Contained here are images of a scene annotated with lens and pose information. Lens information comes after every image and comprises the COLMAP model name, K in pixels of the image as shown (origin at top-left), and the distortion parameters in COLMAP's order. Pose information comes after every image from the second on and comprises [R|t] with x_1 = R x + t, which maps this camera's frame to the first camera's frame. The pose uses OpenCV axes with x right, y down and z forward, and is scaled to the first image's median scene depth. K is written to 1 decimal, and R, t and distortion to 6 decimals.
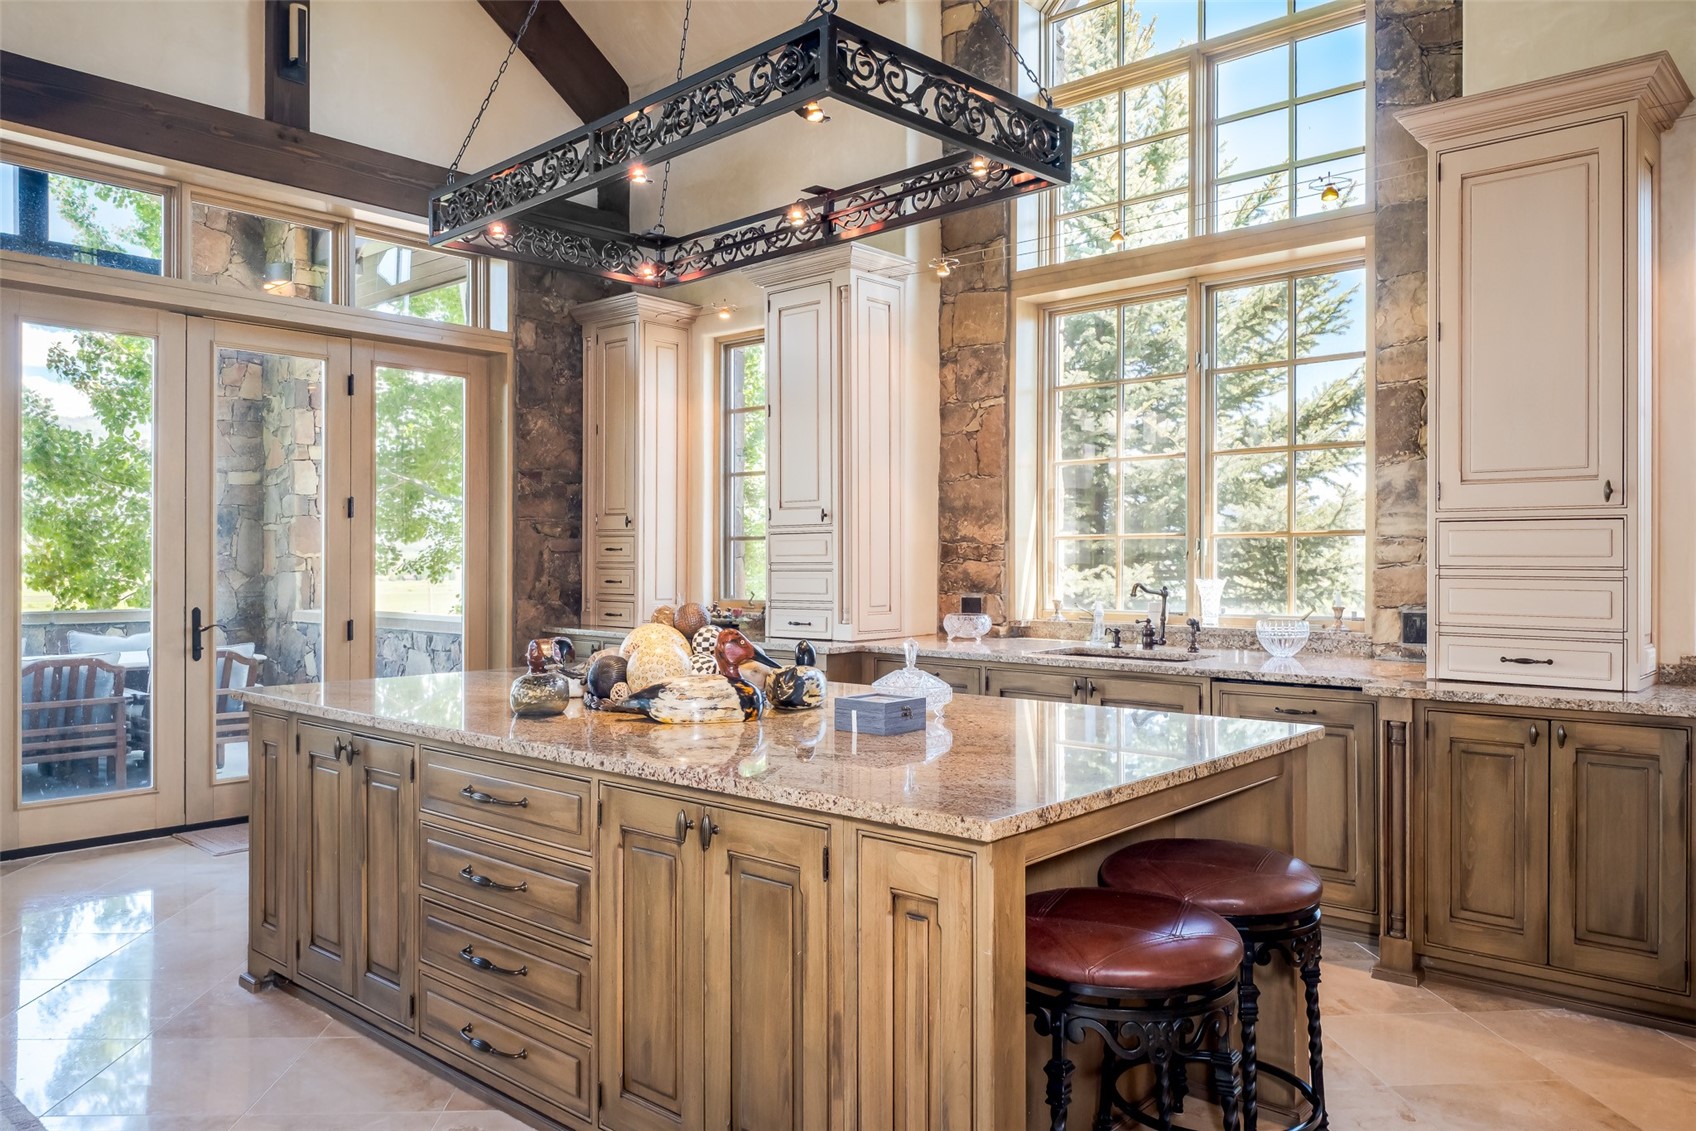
lens RADIAL K [[1209.6, 0, 853.9], [0, 1209.6, 559.4], [0, 0, 1]] dist [-0.001463, -0.000197]
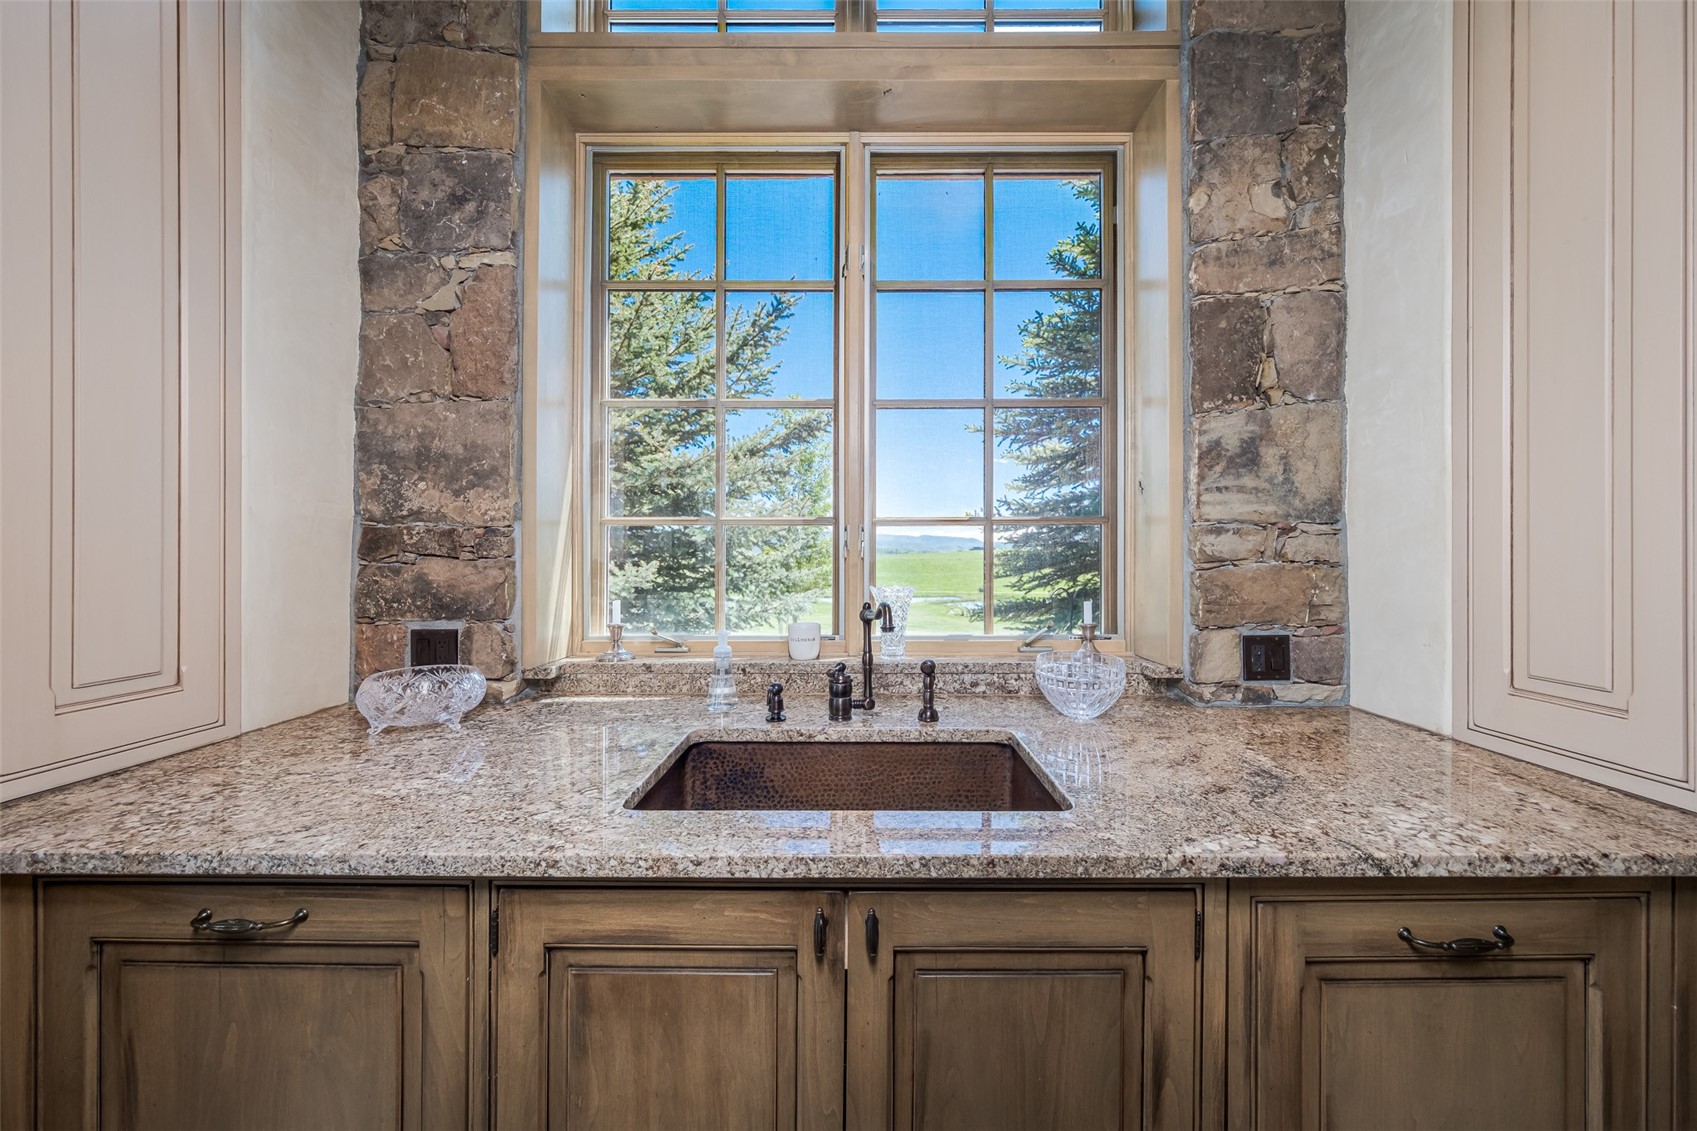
lens RADIAL K [[553.6, 0, 859.1], [0, 553.6, 554.7], [0, 0, 1]] dist [0.001282, 0.000108]
pose [[0.730282, 0.004681, 0.683130, 0.068467], [-0.000330, 0.999979, -0.006499, 0.001272], [-0.683146, 0.004521, 0.730268, 0.713156]]
